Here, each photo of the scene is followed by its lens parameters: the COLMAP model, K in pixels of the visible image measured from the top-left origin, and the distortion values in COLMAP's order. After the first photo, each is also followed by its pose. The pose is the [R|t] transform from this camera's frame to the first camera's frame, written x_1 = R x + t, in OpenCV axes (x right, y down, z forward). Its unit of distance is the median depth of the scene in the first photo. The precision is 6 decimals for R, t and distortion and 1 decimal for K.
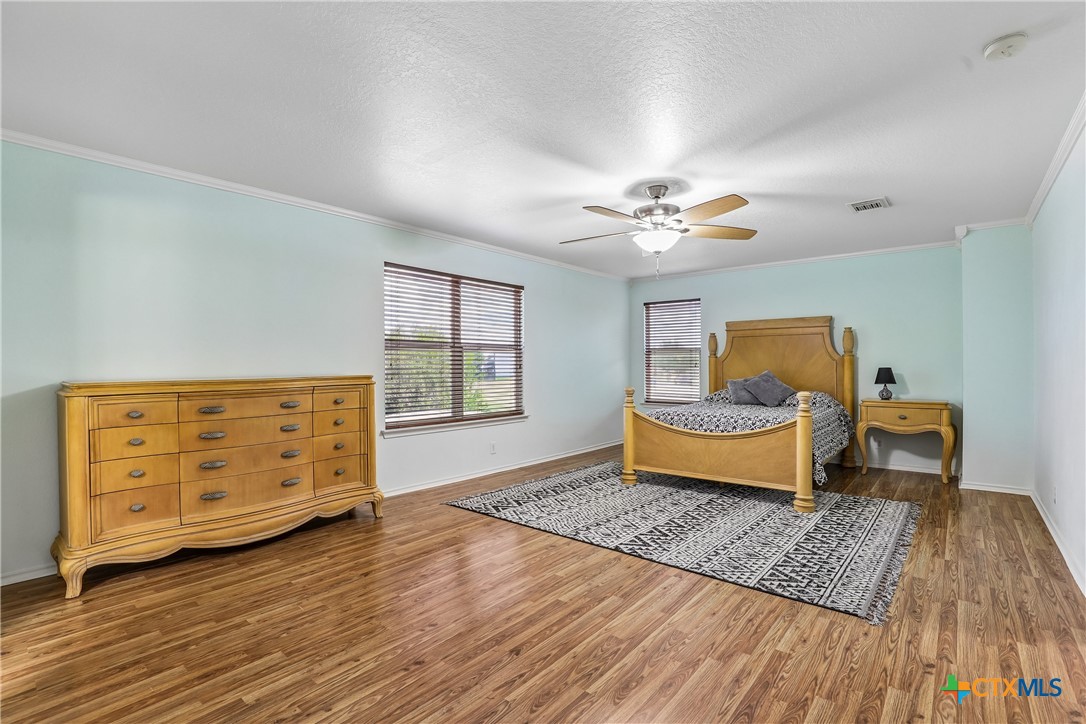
lens RADIAL K [[501.3, 0, 549.3], [0, 501.3, 369.4], [0, 0, 1]] dist [-0.030772, 0.006650]
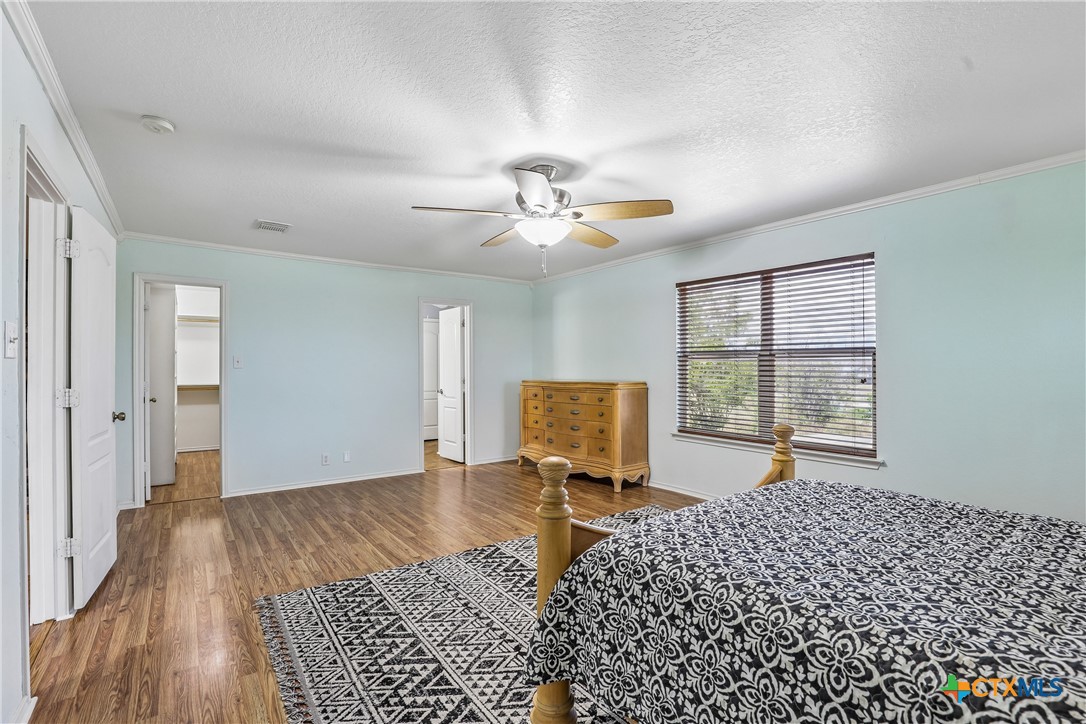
lens RADIAL K [[501.3, 0, 549.7], [0, 501.3, 361.4], [0, 0, 1]] dist [-0.030772, 0.006650]
pose [[-0.235324, -0.009270, -0.971873, 1.112342], [-0.009457, 0.999929, -0.007248, -0.037399], [0.971871, 0.007486, -0.235394, 1.310169]]
